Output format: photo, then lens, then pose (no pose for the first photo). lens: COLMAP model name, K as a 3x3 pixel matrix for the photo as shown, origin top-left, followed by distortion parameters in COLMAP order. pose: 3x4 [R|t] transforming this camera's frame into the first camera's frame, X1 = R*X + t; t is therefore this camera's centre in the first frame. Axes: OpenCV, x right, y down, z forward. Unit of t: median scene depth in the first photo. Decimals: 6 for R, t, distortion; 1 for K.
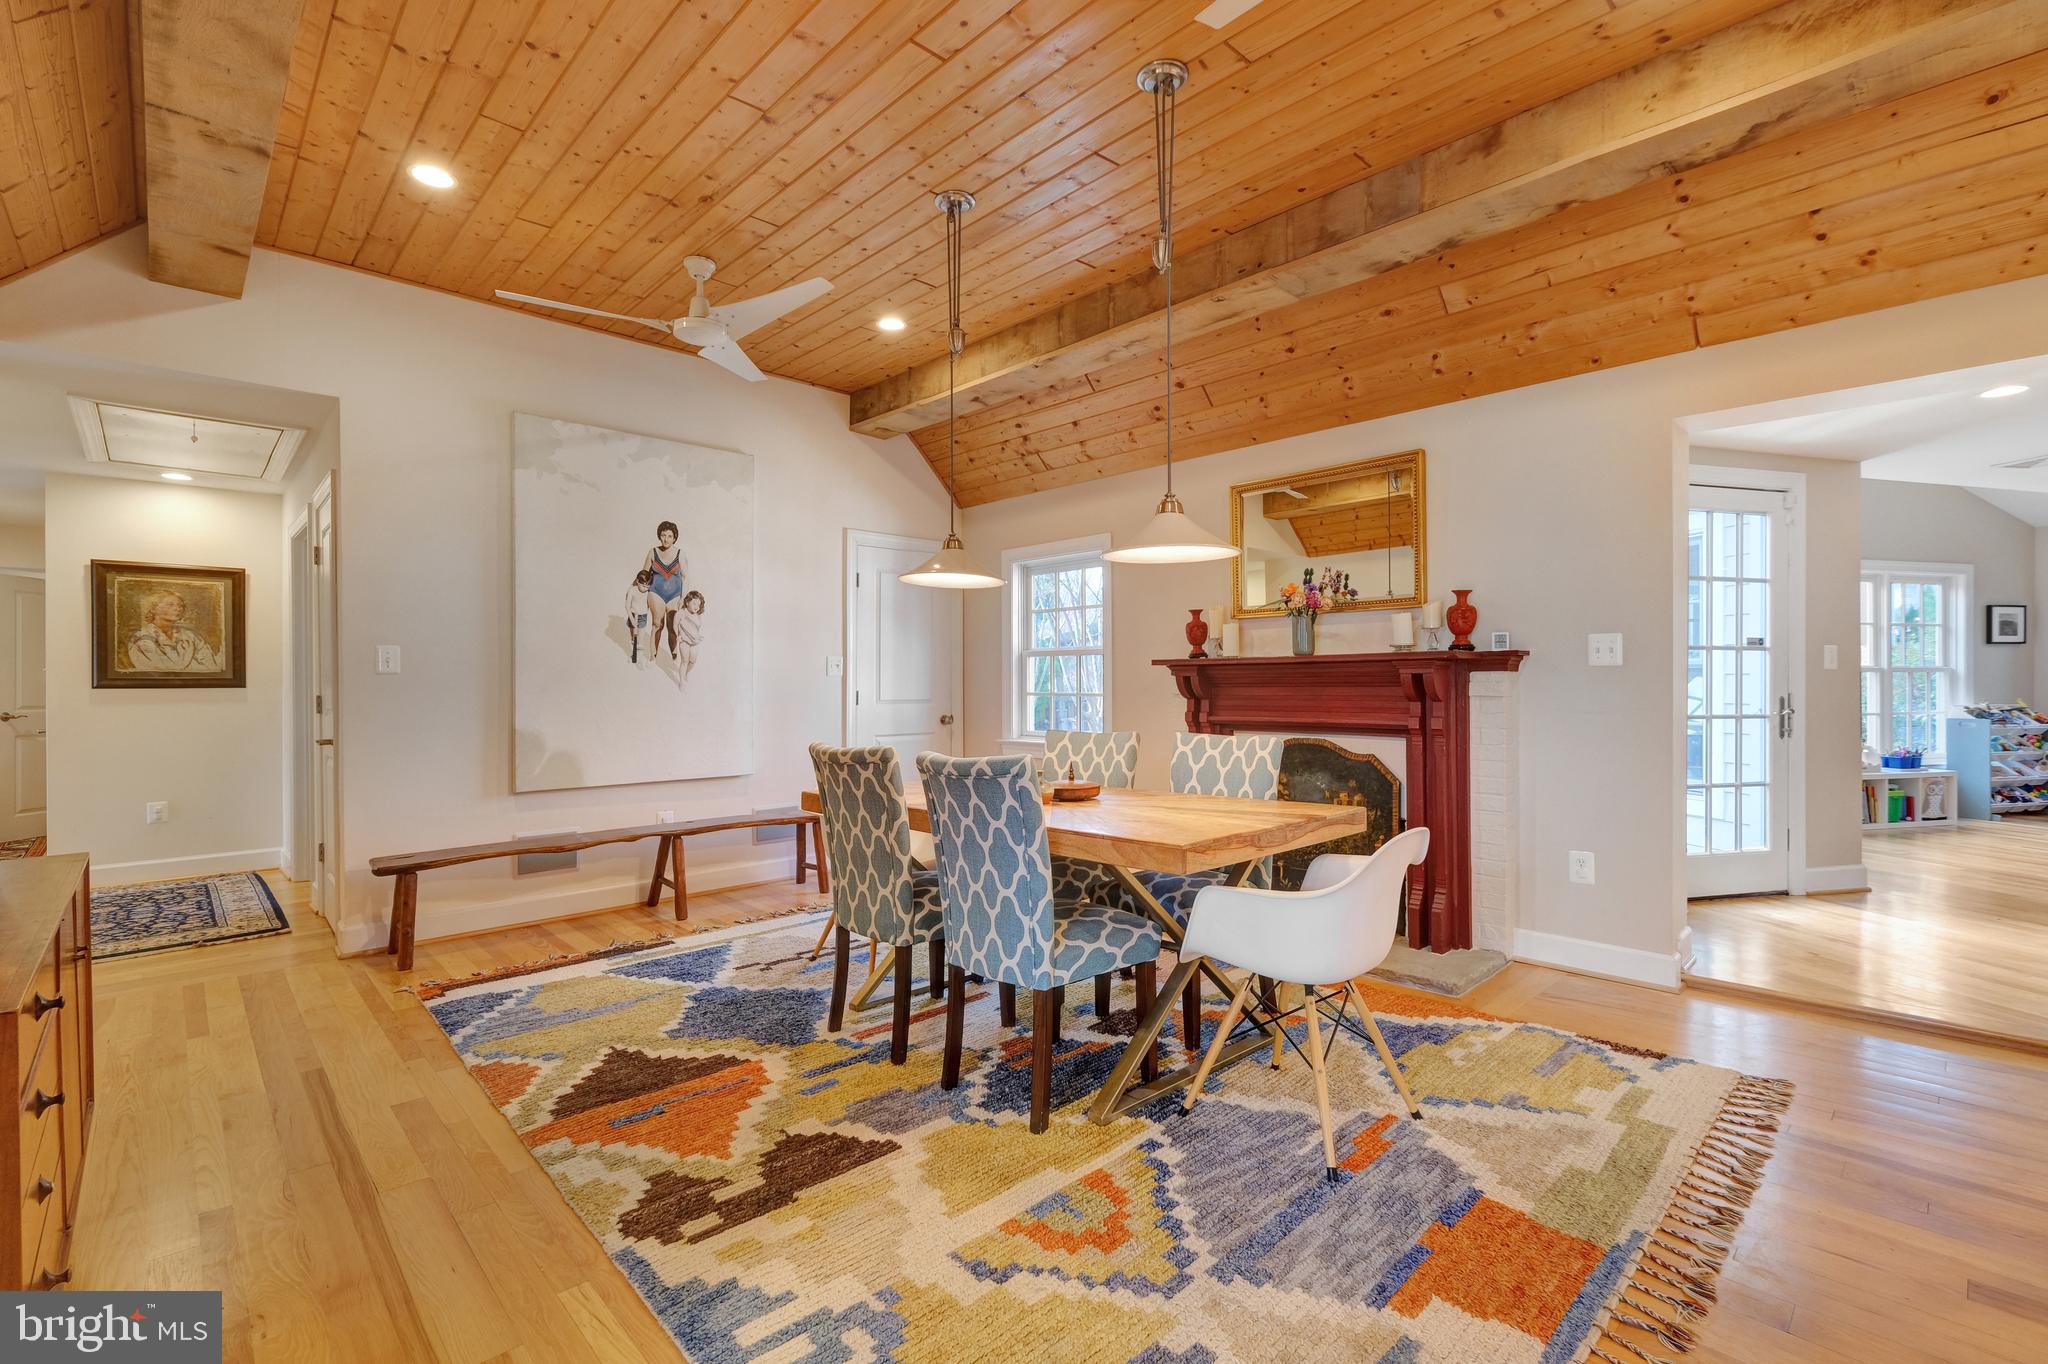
lens RADIAL K [[896.8, 0, 1039.1], [0, 896.8, 680.7], [0, 0, 1]] dist [-0.002162, -0.000197]
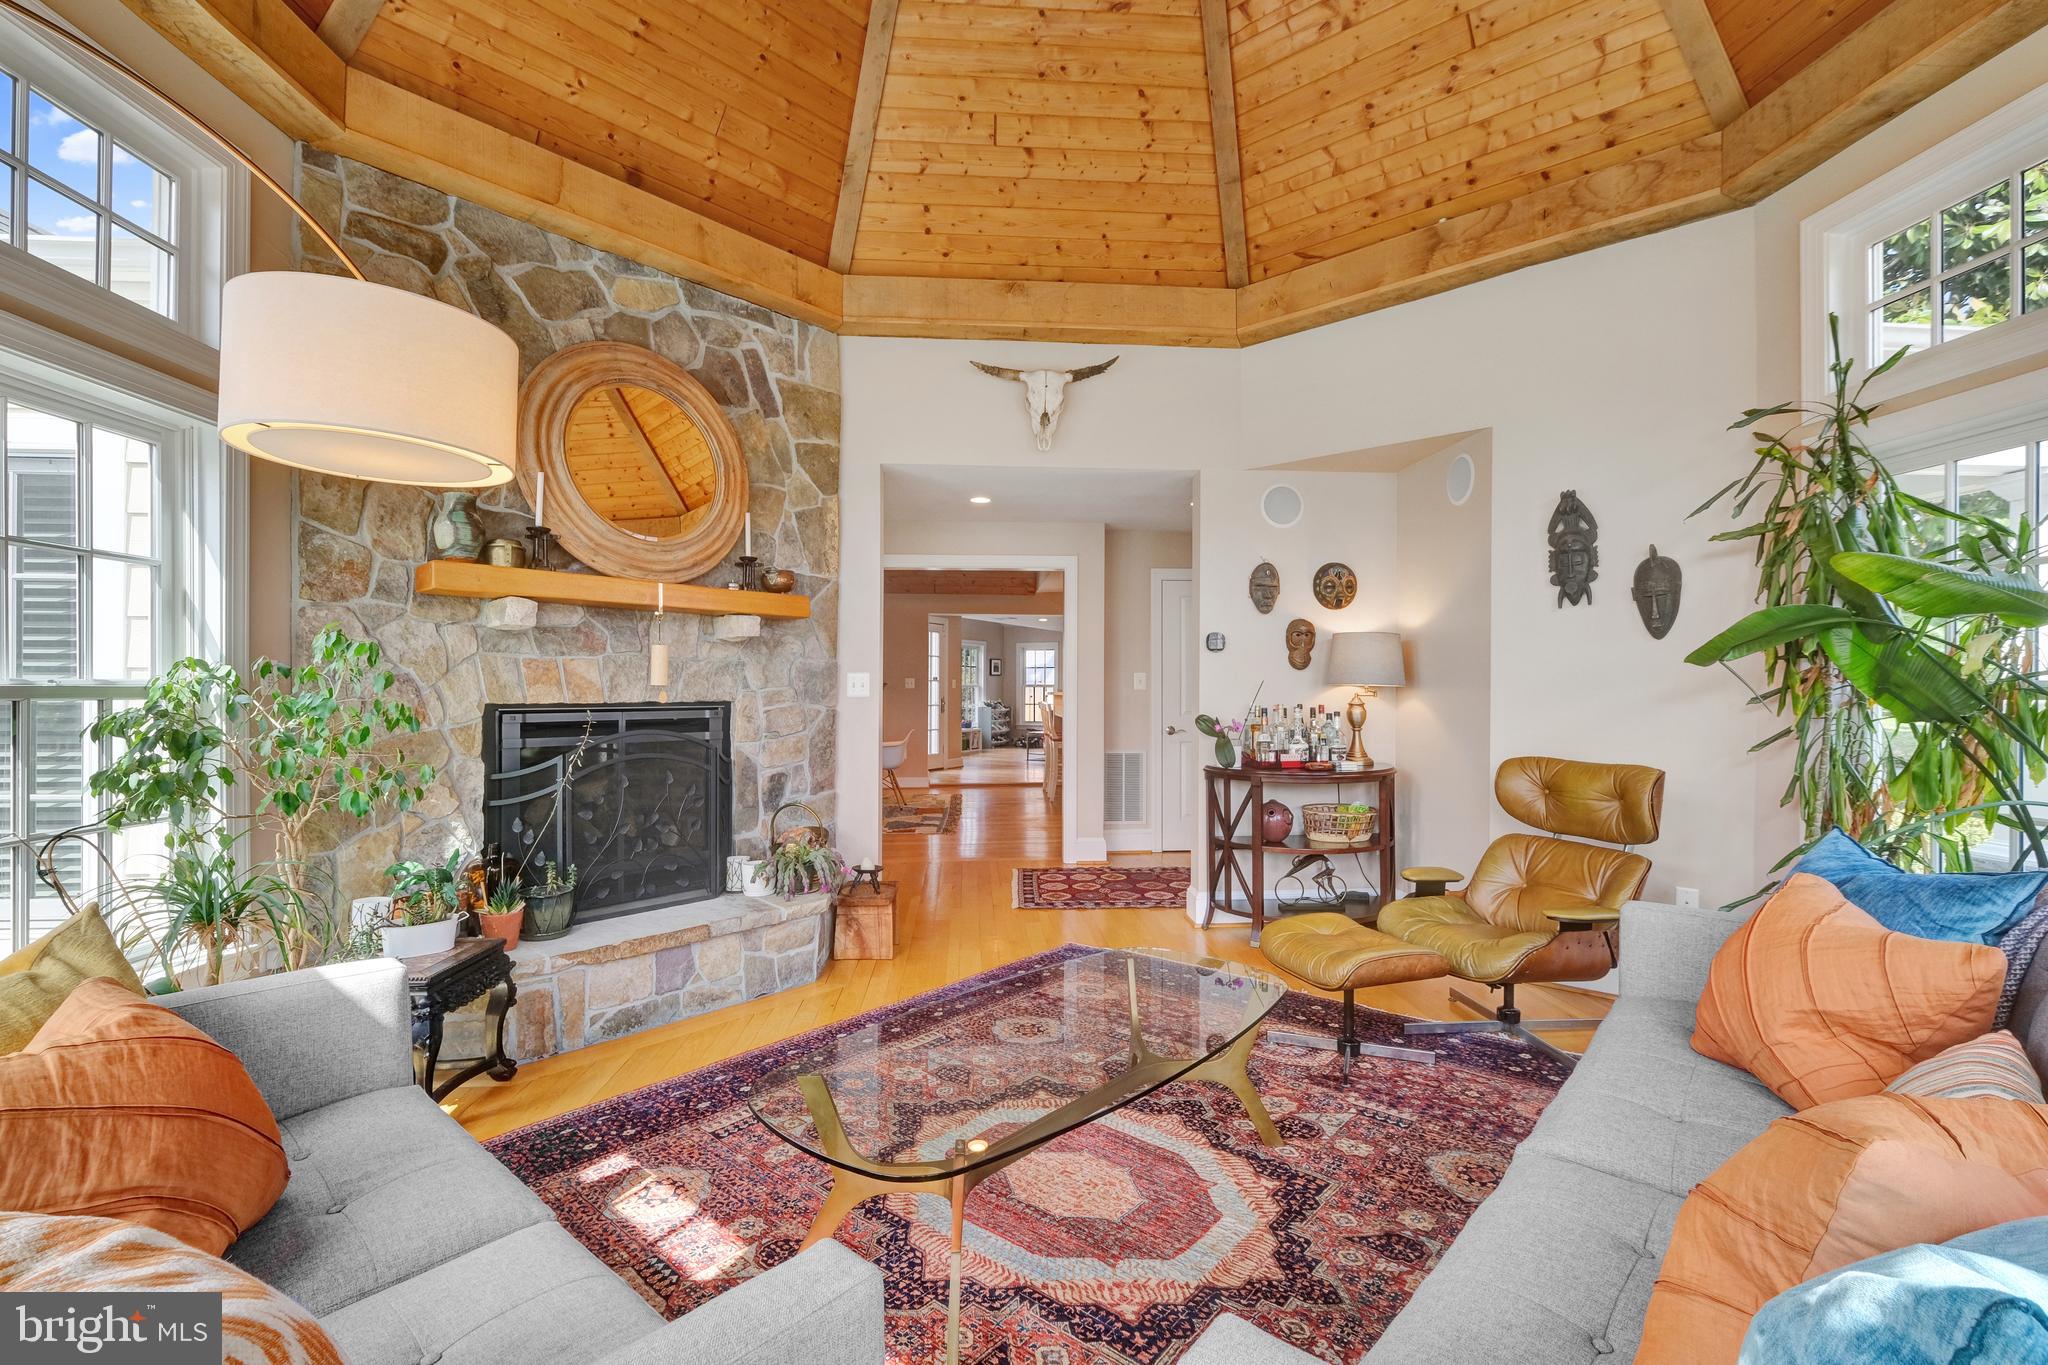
lens RADIAL K [[901.3, 0, 1031.8], [0, 901.3, 683.3], [0, 0, 1]] dist [-0.001698, -0.000536]
pose [[0.646828, 0.006296, 0.762610, -1.346240], [-0.004899, 0.999980, -0.004101, -0.021642], [-0.762620, -0.001083, 0.646846, -1.227026]]
